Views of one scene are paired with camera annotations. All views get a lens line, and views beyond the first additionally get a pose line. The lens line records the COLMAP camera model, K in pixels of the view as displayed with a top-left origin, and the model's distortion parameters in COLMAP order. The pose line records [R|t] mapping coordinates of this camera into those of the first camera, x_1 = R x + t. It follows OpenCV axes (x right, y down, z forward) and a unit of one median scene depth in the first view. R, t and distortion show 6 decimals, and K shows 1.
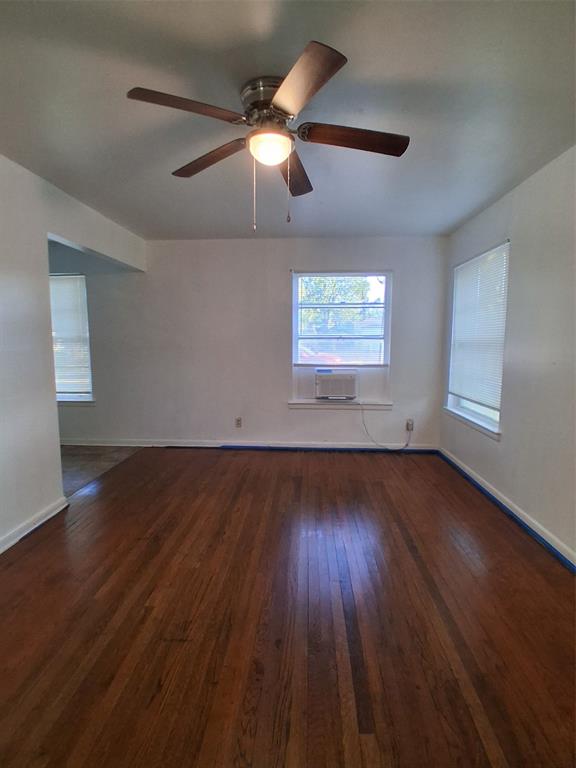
lens RADIAL K [[373.0, 0, 287.1], [0, 373.0, 381.9], [0, 0, 1]] dist [0.003216, -0.047368]
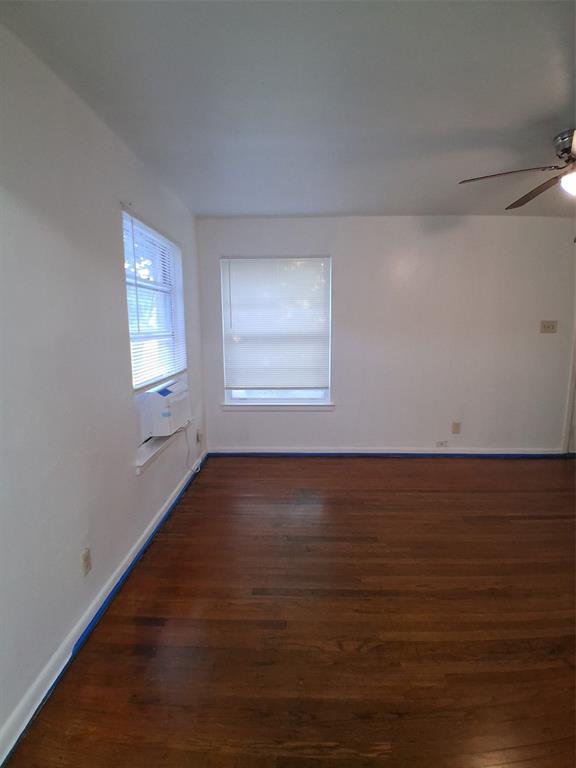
lens RADIAL K [[373.0, 0, 287.1], [0, 373.0, 381.9], [0, 0, 1]] dist [0.003216, -0.047368]
pose [[-0.012614, -0.152614, 0.988205, -0.755417], [0.117775, 0.981178, 0.153032, -0.170476], [-0.992960, 0.118316, 0.005598, 1.199770]]
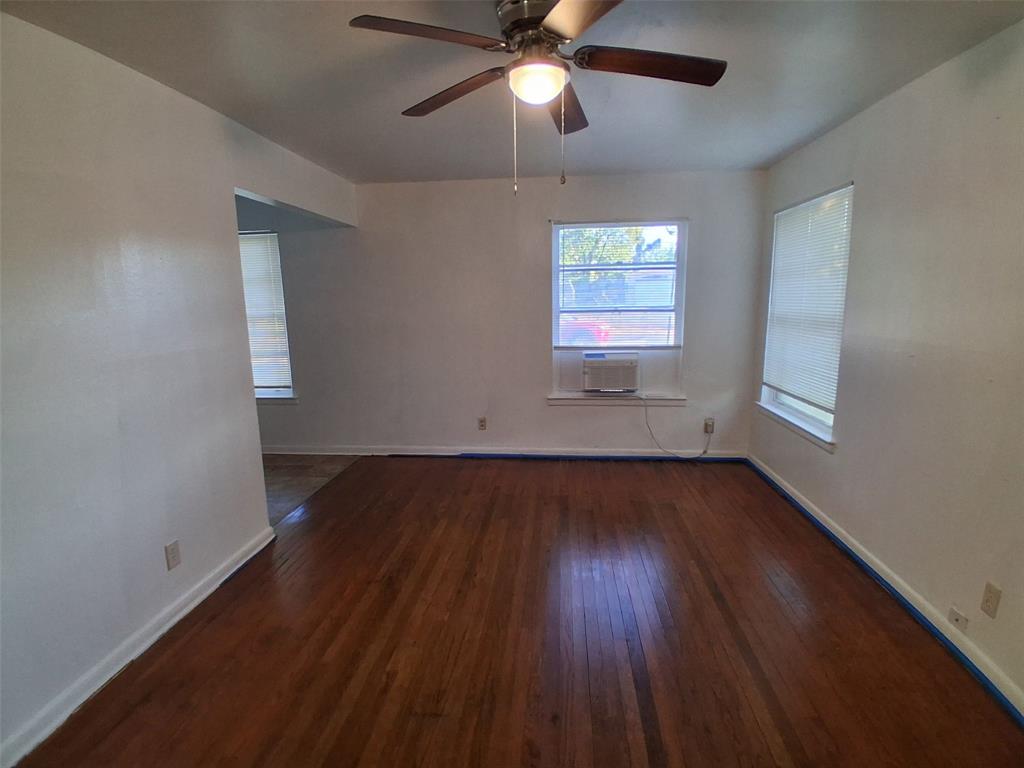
lens RADIAL K [[497.3, 0, 514.7], [0, 497.3, 387.6], [0, 0, 1]] dist [0.003216, -0.047368]
pose [[0.999109, -0.010248, -0.040949, -0.032808], [0.012941, 0.997732, 0.066056, -0.049935], [0.040180, -0.066527, 0.996975, -0.018061]]
